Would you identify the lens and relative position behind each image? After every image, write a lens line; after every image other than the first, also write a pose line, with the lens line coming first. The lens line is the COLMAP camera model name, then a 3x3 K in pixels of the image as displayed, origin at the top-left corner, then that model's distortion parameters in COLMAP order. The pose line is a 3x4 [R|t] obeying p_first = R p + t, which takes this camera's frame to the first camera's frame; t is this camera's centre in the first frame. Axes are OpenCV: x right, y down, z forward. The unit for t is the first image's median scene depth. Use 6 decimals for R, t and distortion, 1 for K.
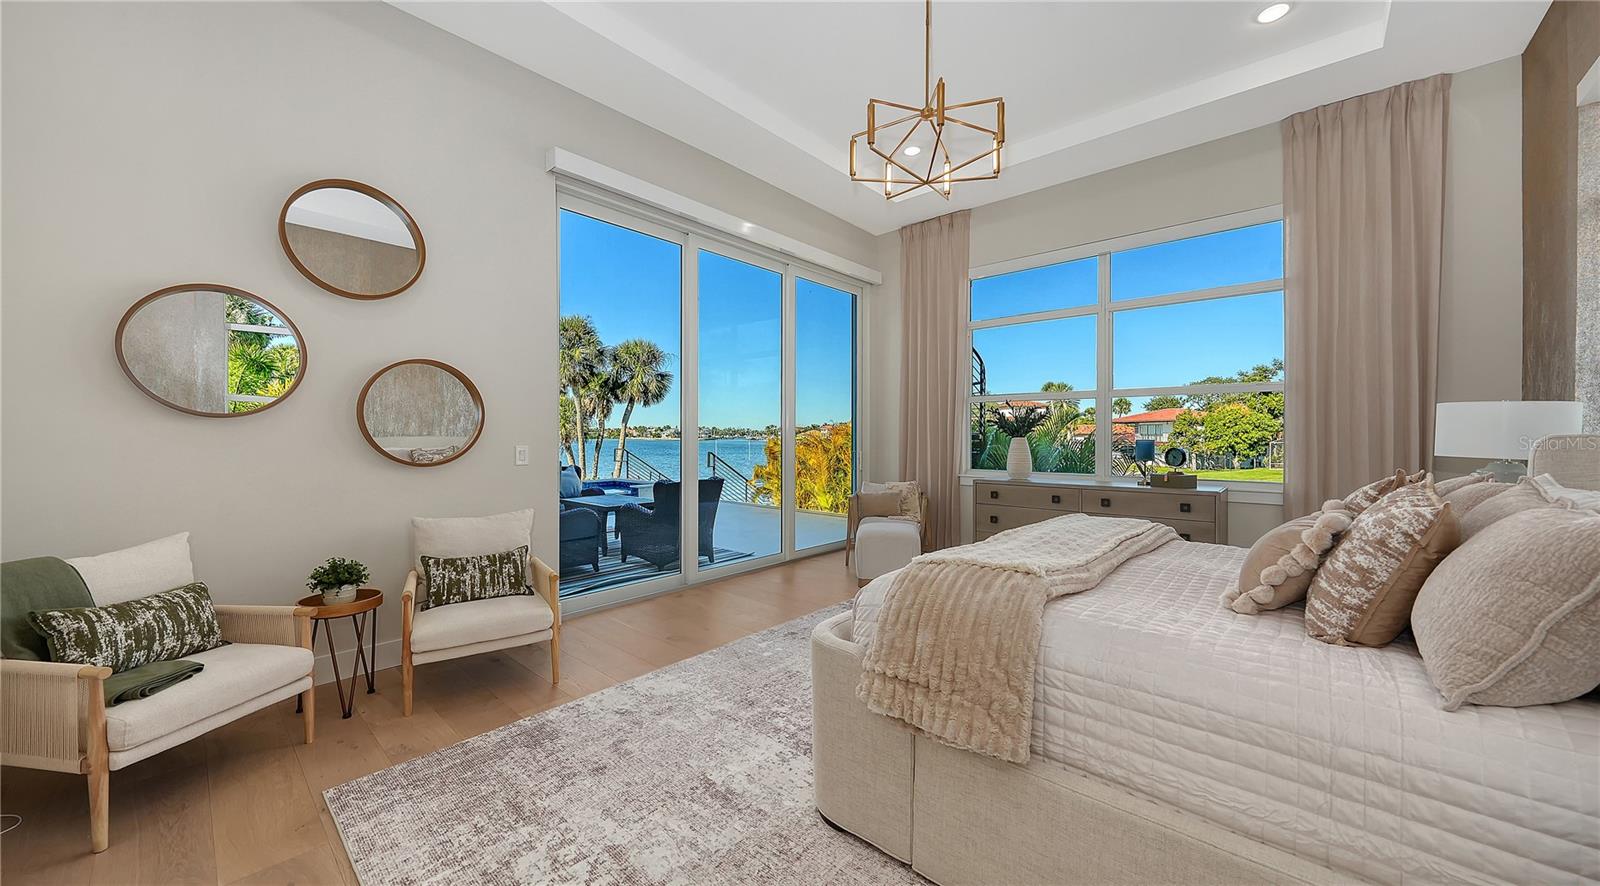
lens RADIAL K [[554.9, 0, 798.2], [0, 554.9, 443.0], [0, 0, 1]] dist [-0.005117, 0.000159]
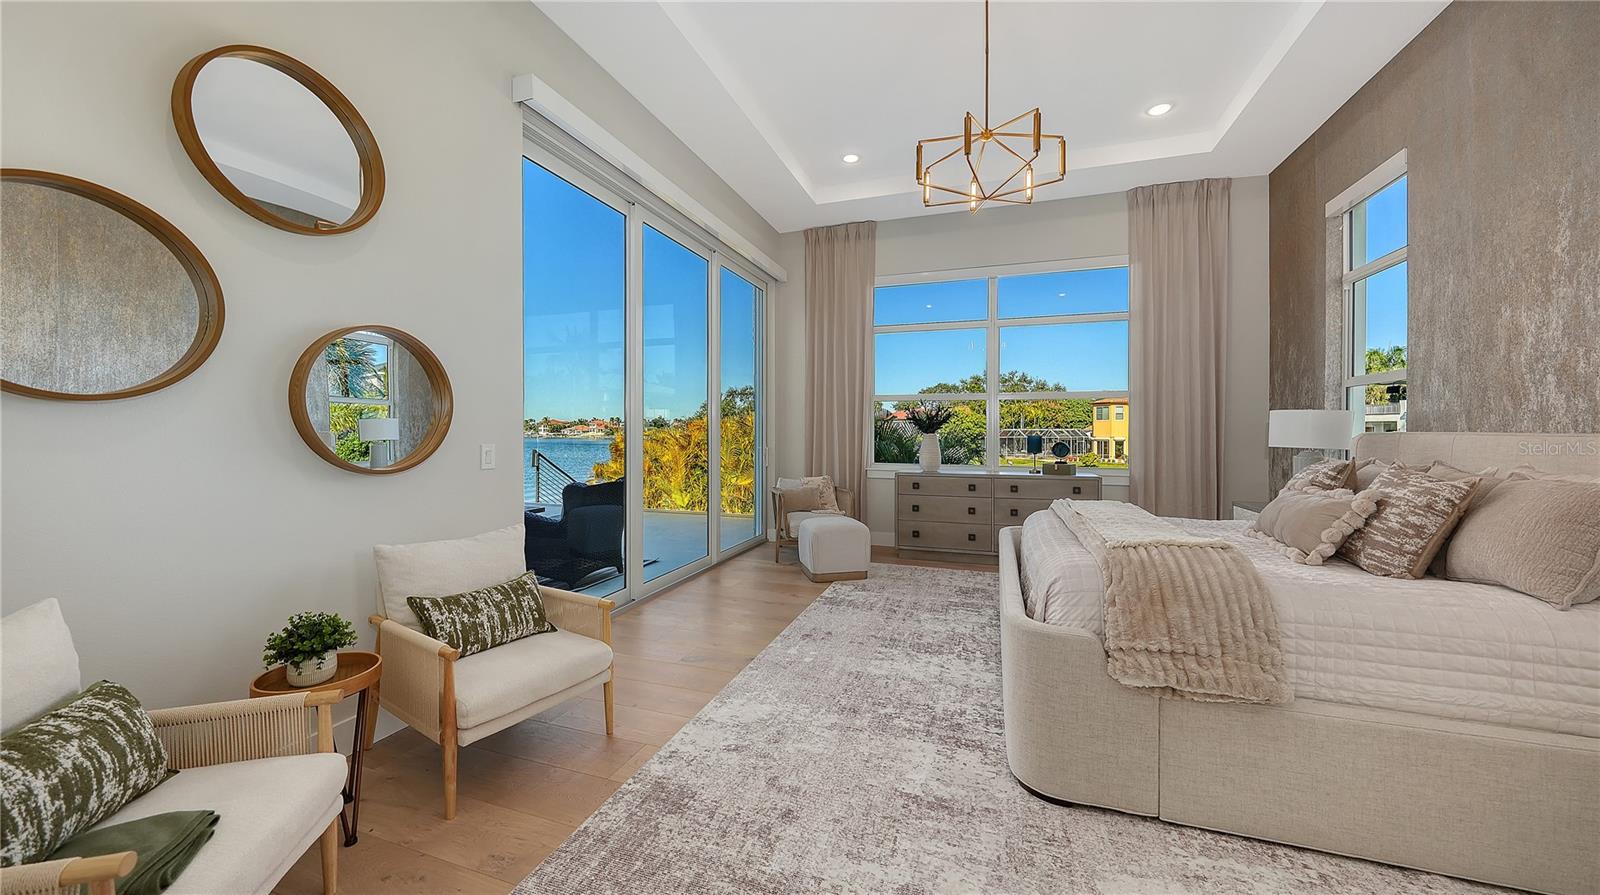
lens RADIAL K [[554.9, 0, 790.5], [0, 554.9, 438.4], [0, 0, 1]] dist [-0.005117, 0.000159]
pose [[0.923847, -0.003296, 0.382748, -0.538229], [0.003189, 0.999994, 0.000913, -0.003744], [-0.382749, 0.000377, 0.923852, 0.149322]]
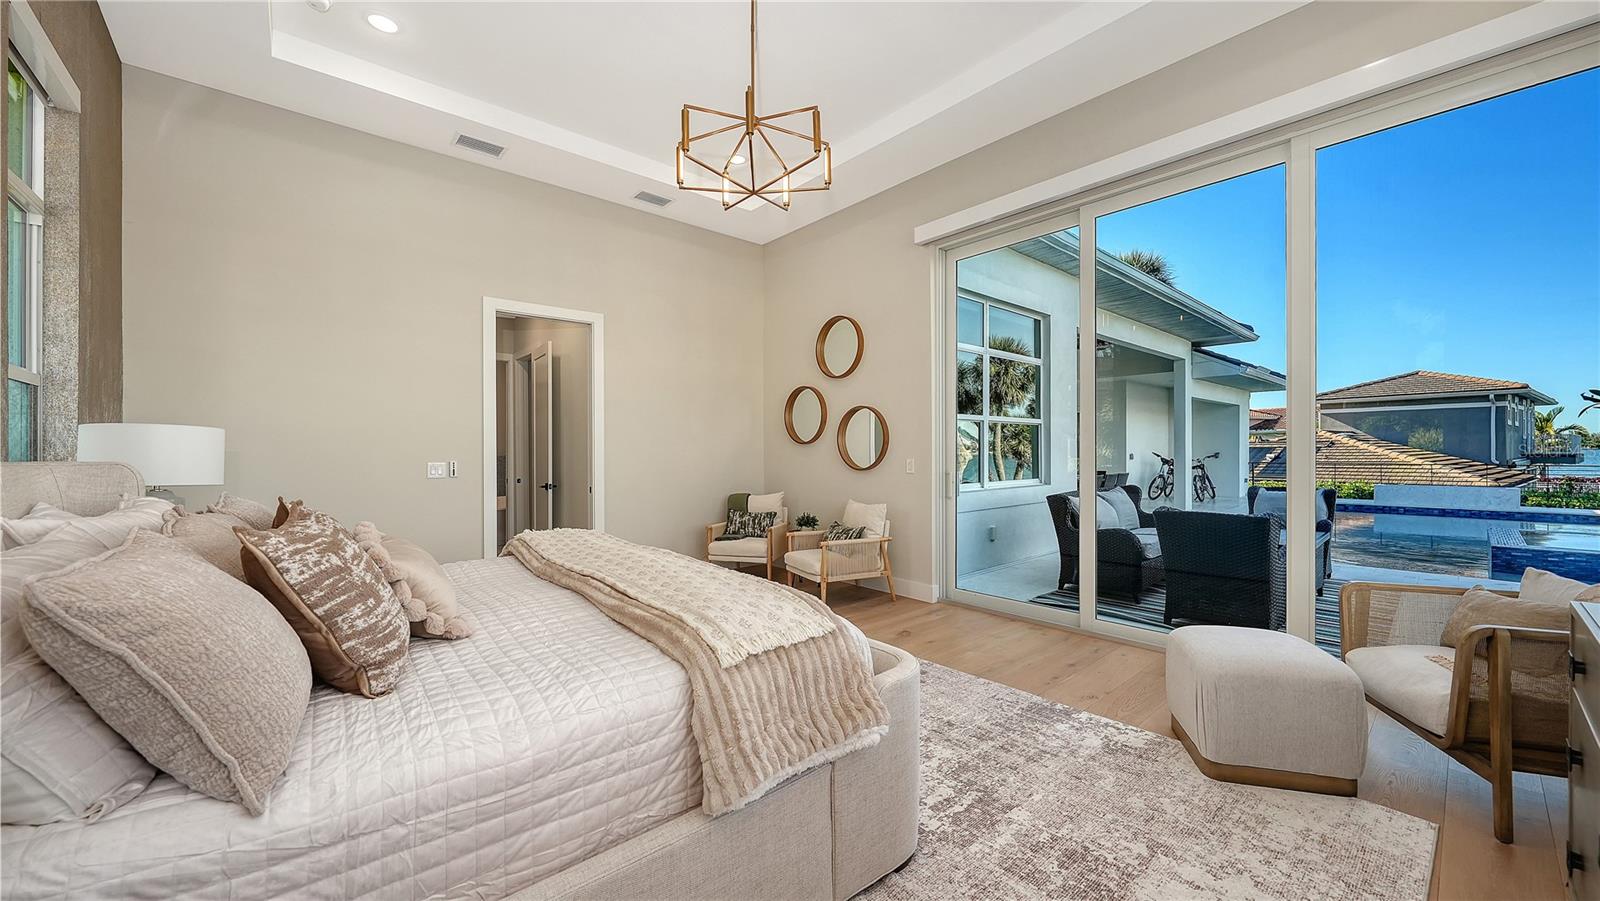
lens RADIAL K [[592.0, 0, 811.0], [0, 592.0, 457.6], [0, 0, 1]] dist [-0.009910, 0.002674]
pose [[-0.127216, -0.003136, -0.991870, 1.234520], [-0.010466, 0.999944, -0.001819, 0.008618], [0.991820, 0.010150, -0.127241, 1.234265]]
